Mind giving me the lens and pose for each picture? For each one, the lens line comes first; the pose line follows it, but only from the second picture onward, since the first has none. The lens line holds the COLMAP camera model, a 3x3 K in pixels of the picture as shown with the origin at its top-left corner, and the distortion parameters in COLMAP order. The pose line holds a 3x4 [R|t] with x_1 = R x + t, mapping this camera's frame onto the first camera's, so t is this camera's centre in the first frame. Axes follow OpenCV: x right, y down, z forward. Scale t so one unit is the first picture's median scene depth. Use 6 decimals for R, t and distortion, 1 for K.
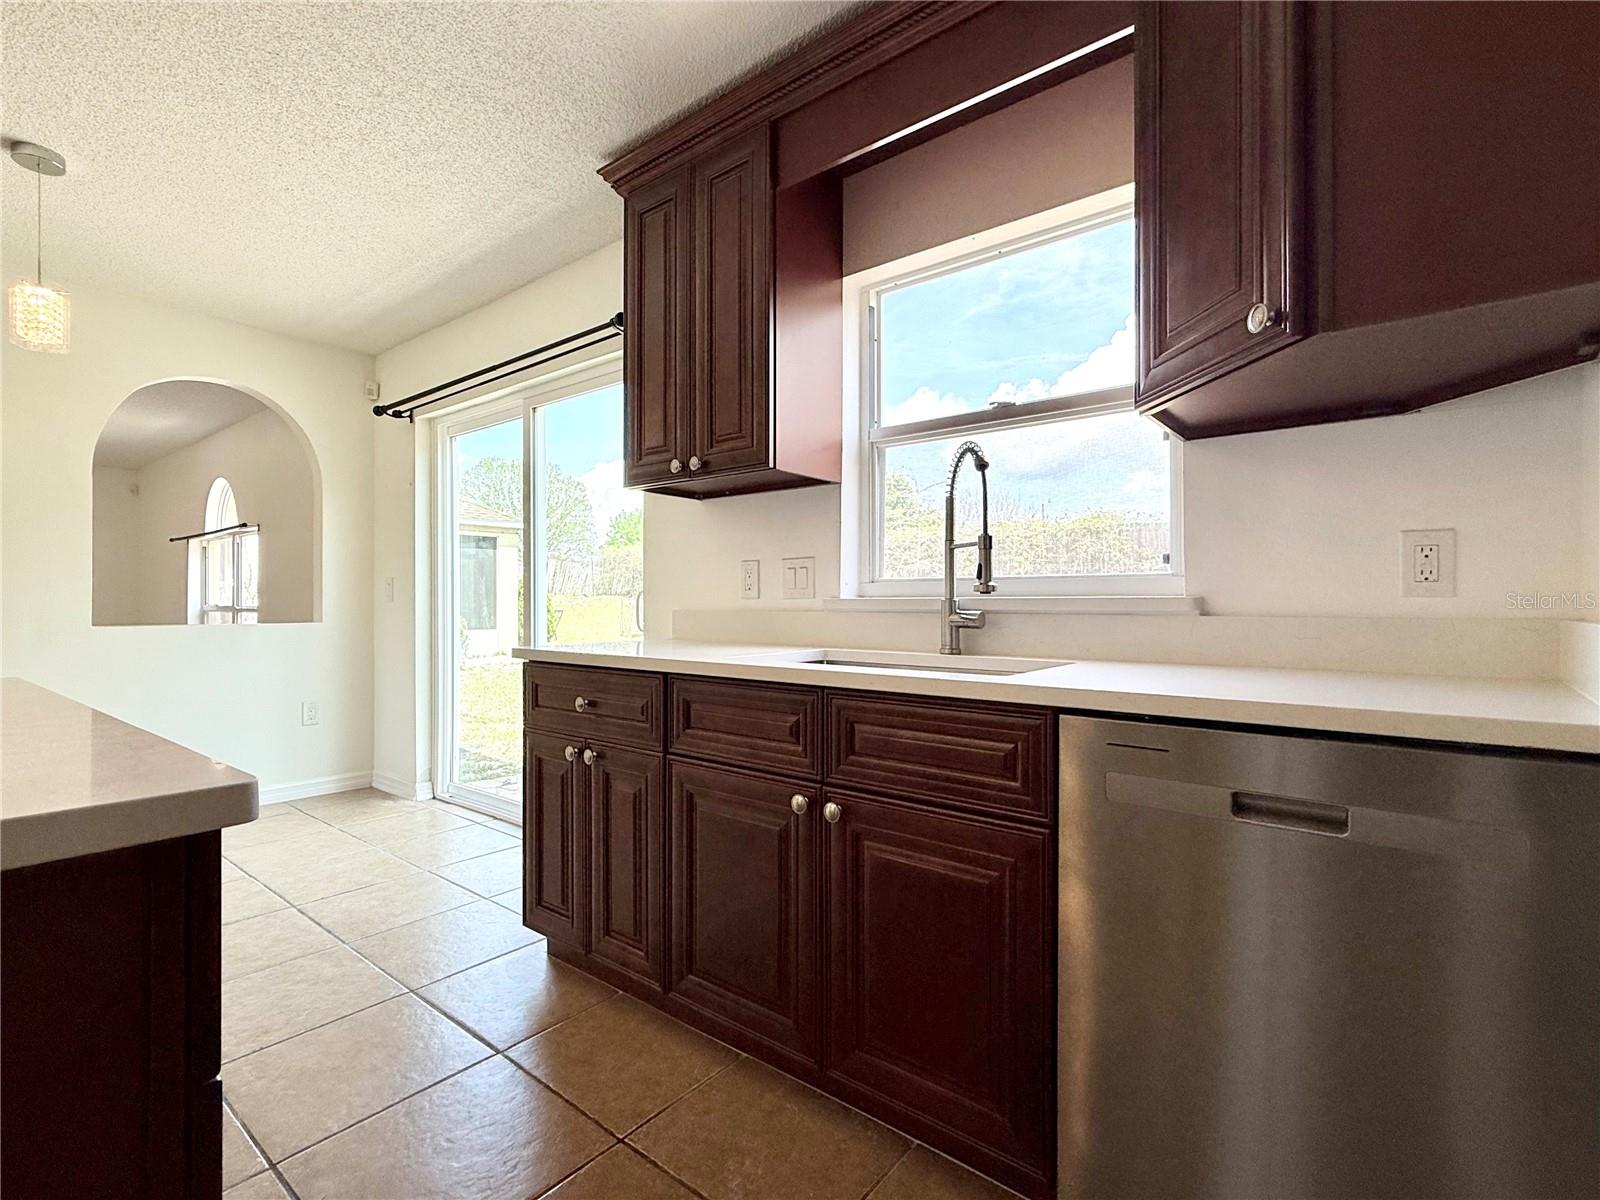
lens RADIAL K [[748.1, 0, 804.8], [0, 748.1, 601.4], [0, 0, 1]] dist [-0.016476, -0.000344]
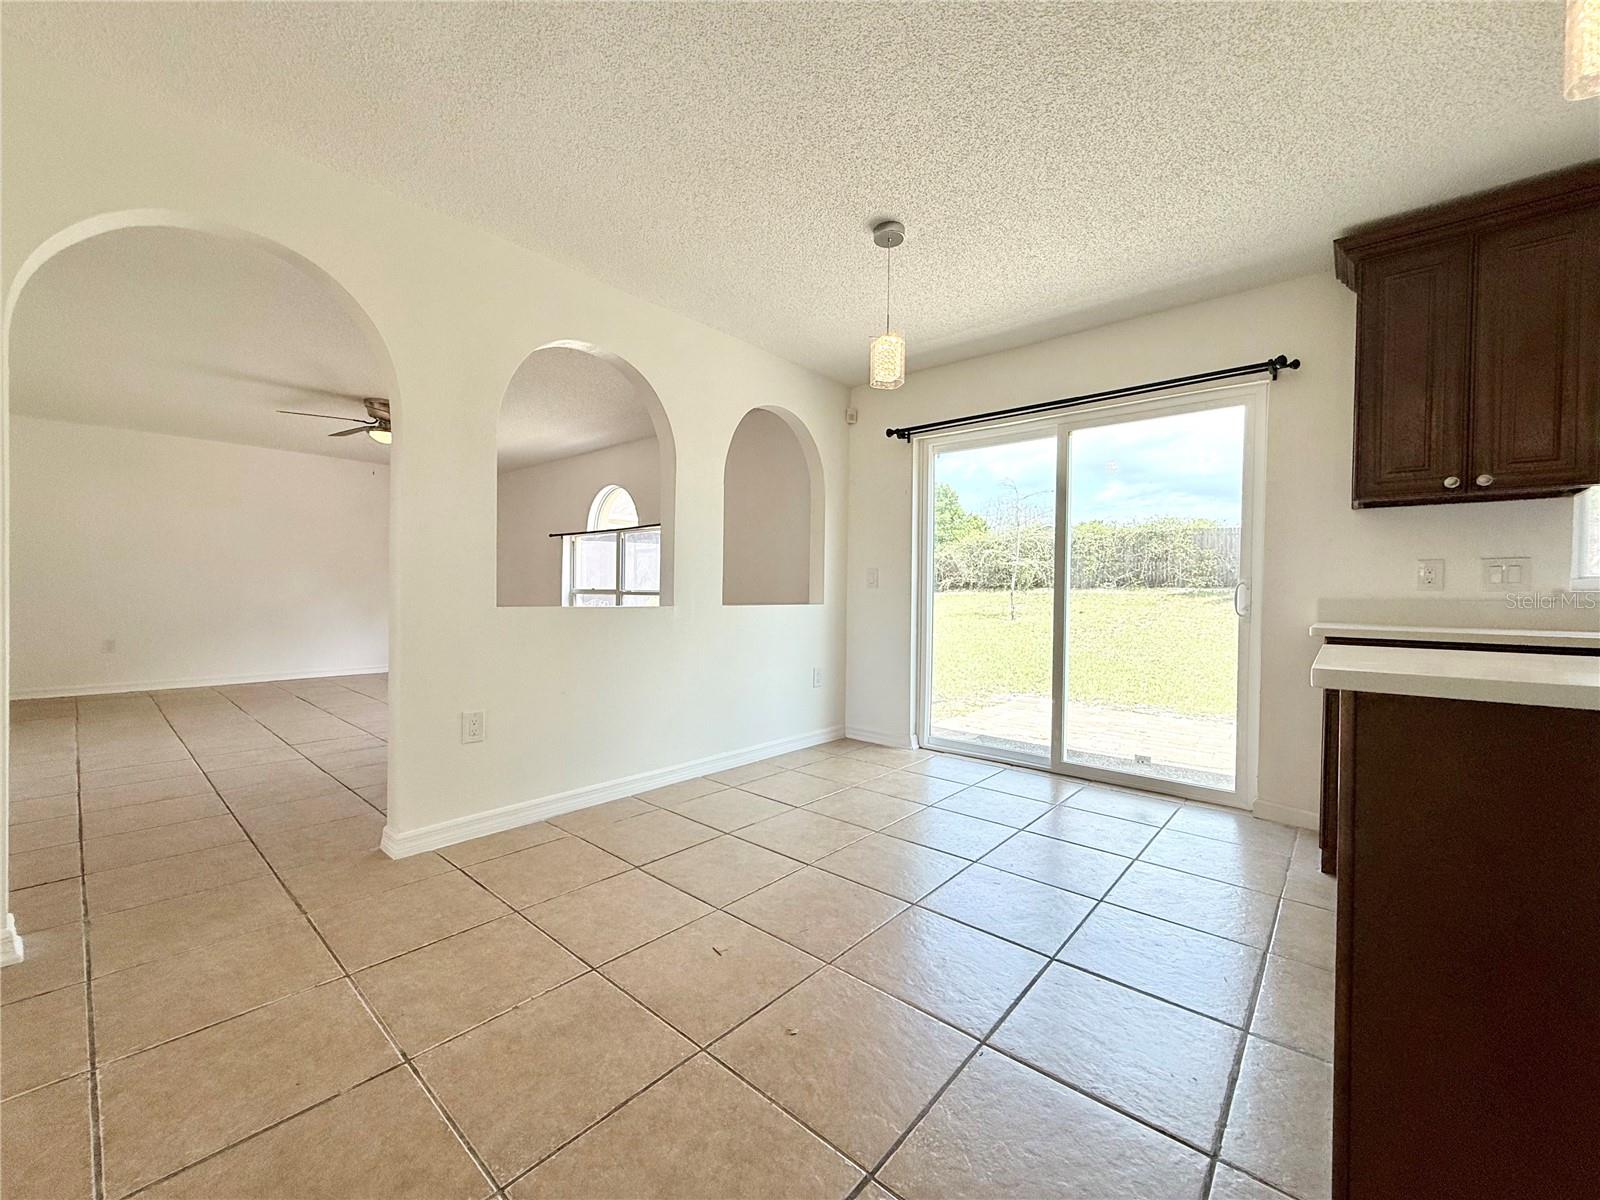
lens RADIAL K [[638.2, 0, 800.3], [0, 638.2, 593.2], [0, 0, 1]] dist [0.006787, 0.000113]
pose [[0.998382, 0.013301, -0.055277, -0.411313], [-0.013212, 0.999911, 0.001969, 0.004976], [0.055298, -0.001235, 0.998469, -0.041995]]
